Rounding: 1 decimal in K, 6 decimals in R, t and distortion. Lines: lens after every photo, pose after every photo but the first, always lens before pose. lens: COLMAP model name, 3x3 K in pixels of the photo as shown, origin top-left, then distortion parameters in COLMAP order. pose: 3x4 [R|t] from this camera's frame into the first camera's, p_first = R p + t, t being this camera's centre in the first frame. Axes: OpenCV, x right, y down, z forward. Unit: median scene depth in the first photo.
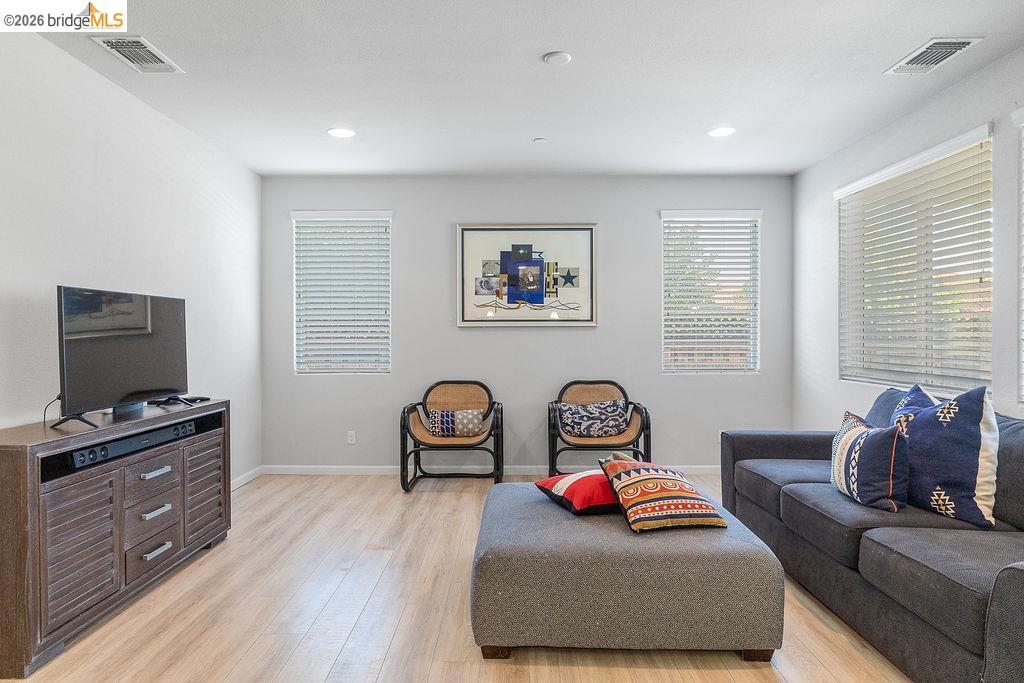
lens RADIAL K [[603.9, 0, 507.0], [0, 603.9, 340.1], [0, 0, 1]] dist [0.000477, -0.001364]
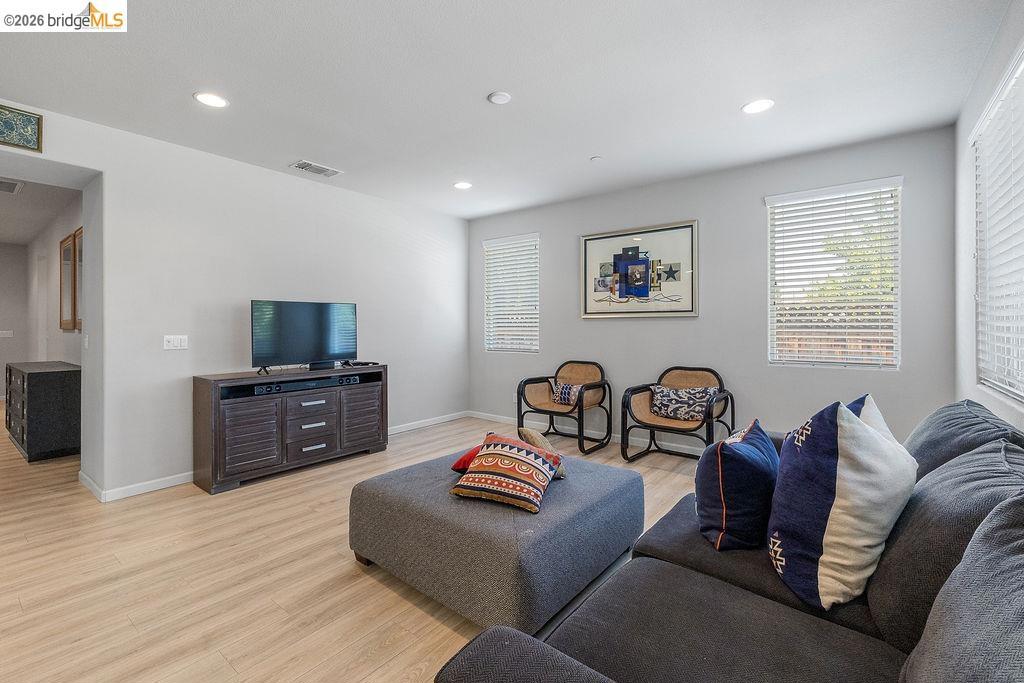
lens RADIAL K [[449.0, 0, 512.5], [0, 449.0, 325.1], [0, 0, 1]] dist [0.000937, 0.000985]
pose [[0.788902, 0.000493, -0.614518, 0.391528], [-0.004302, 0.999980, -0.004720, -0.002479], [0.614503, 0.006368, 0.788888, 0.182826]]
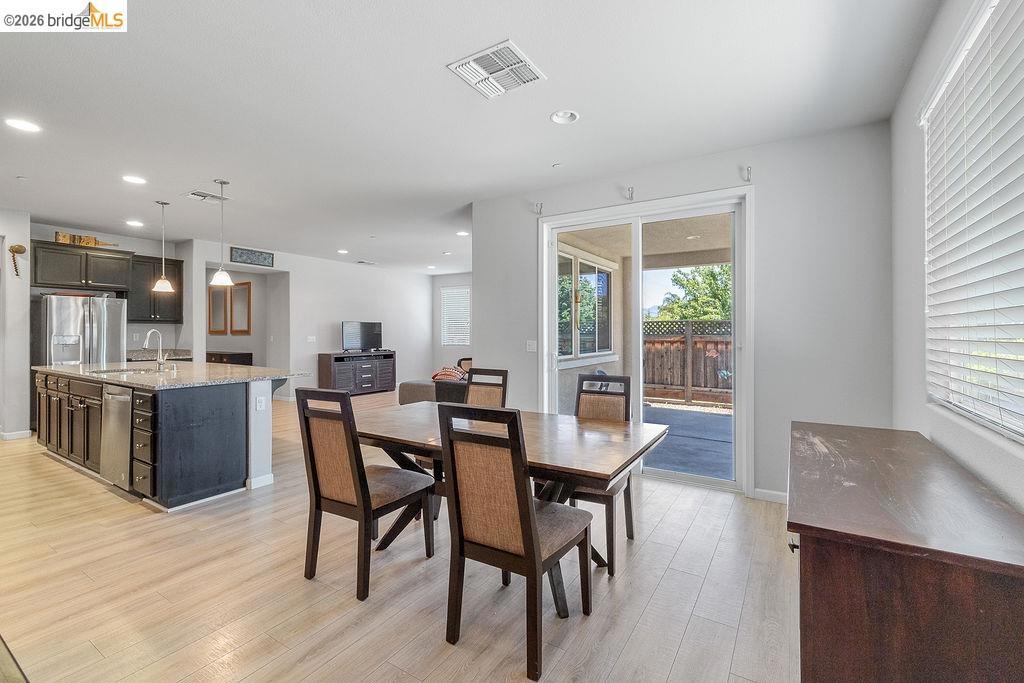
lens RADIAL K [[445.6, 0, 510.5], [0, 445.6, 338.8], [0, 0, 1]] dist [-0.001367, 0.000293]
pose [[0.840975, 0.002839, -0.541066, 1.055913], [-0.000656, 0.999991, 0.004226, 0.013654], [0.541073, -0.003199, 0.840969, -0.564091]]
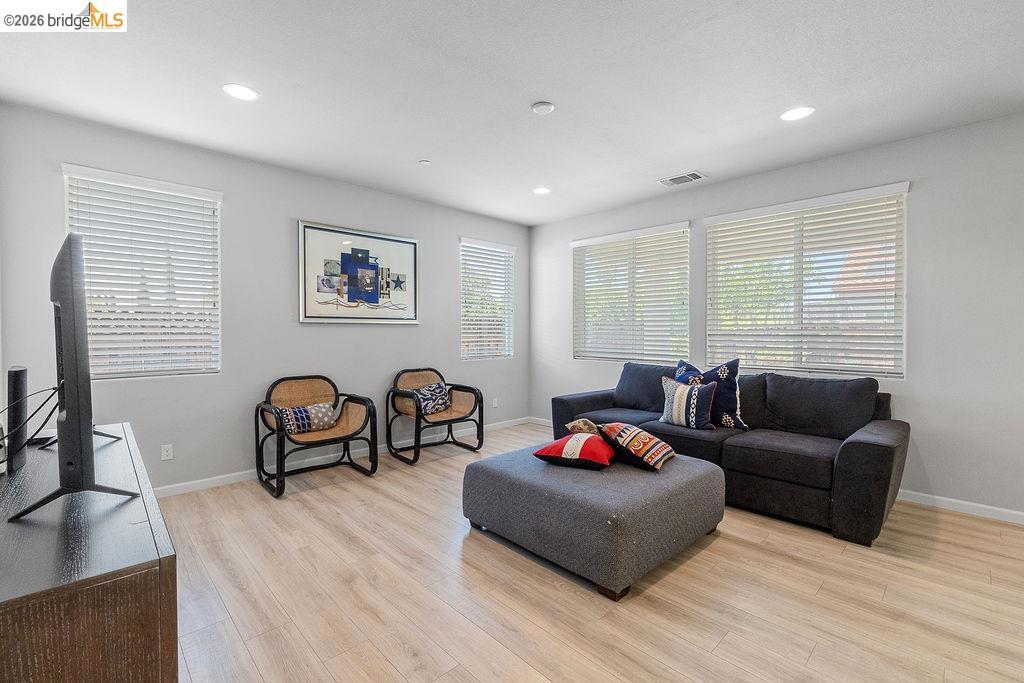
lens RADIAL K [[445.6, 0, 510.5], [0, 445.6, 338.8], [0, 0, 1]] dist [-0.001367, 0.000293]
pose [[0.717122, -0.010179, 0.696873, -0.359854], [0.002955, 0.999929, 0.011565, -0.002728], [-0.696941, -0.006234, 0.717101, 0.232213]]
